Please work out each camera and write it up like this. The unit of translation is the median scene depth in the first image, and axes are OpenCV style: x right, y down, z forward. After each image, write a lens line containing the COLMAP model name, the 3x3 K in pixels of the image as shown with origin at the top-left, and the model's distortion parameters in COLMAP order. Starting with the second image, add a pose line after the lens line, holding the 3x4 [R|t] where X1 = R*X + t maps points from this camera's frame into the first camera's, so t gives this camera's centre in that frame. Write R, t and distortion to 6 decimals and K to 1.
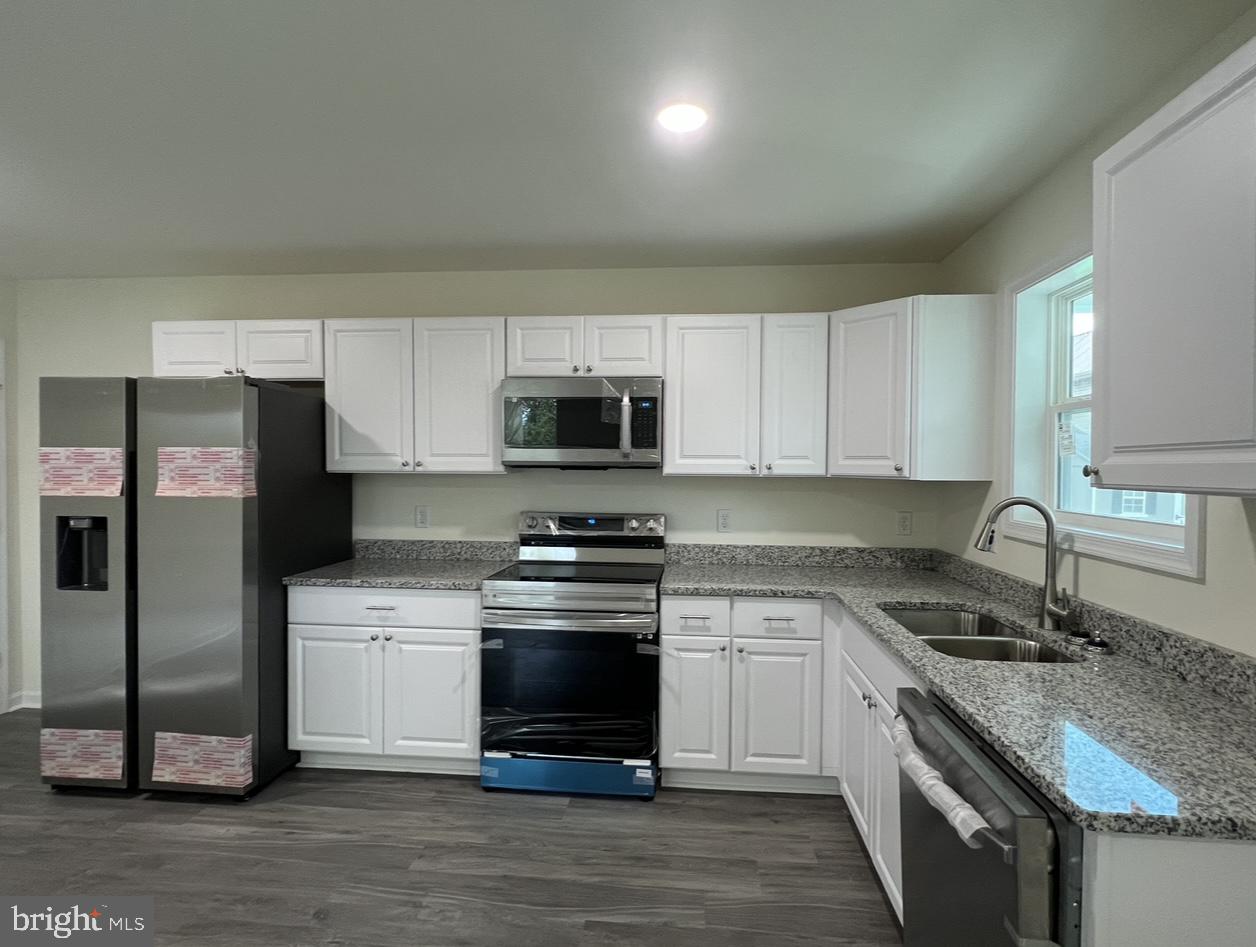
lens RADIAL K [[633.8, 0, 630.4], [0, 633.8, 473.0], [0, 0, 1]] dist [-0.004749, 0.002931]
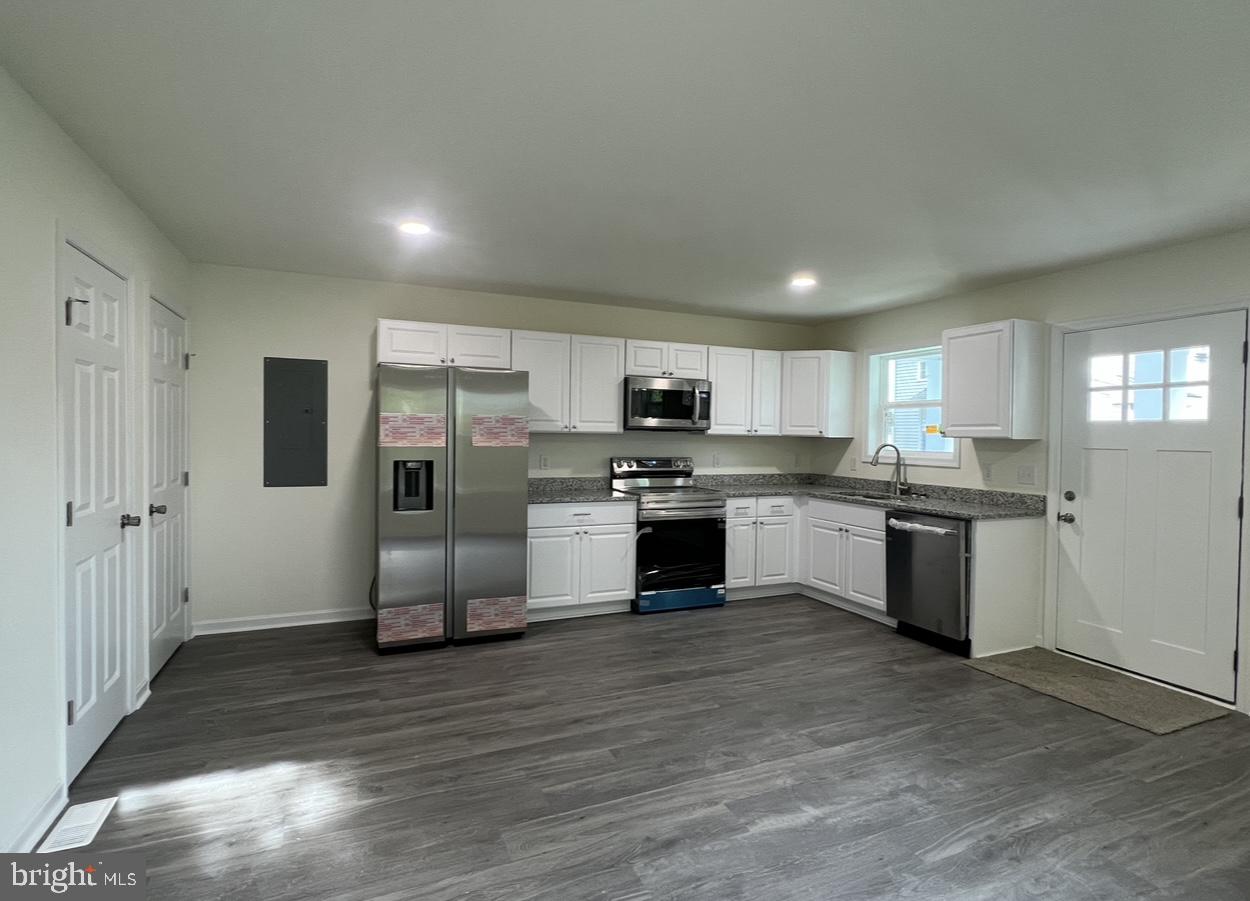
lens RADIAL K [[632.8, 0, 625.3], [0, 632.8, 445.8], [0, 0, 1]] dist [0.002846, -0.000037]
pose [[0.876111, -0.003666, 0.482096, -1.120687], [-0.002049, 0.999934, 0.011326, 0.016741], [-0.482106, -0.010910, 0.876045, -0.509270]]
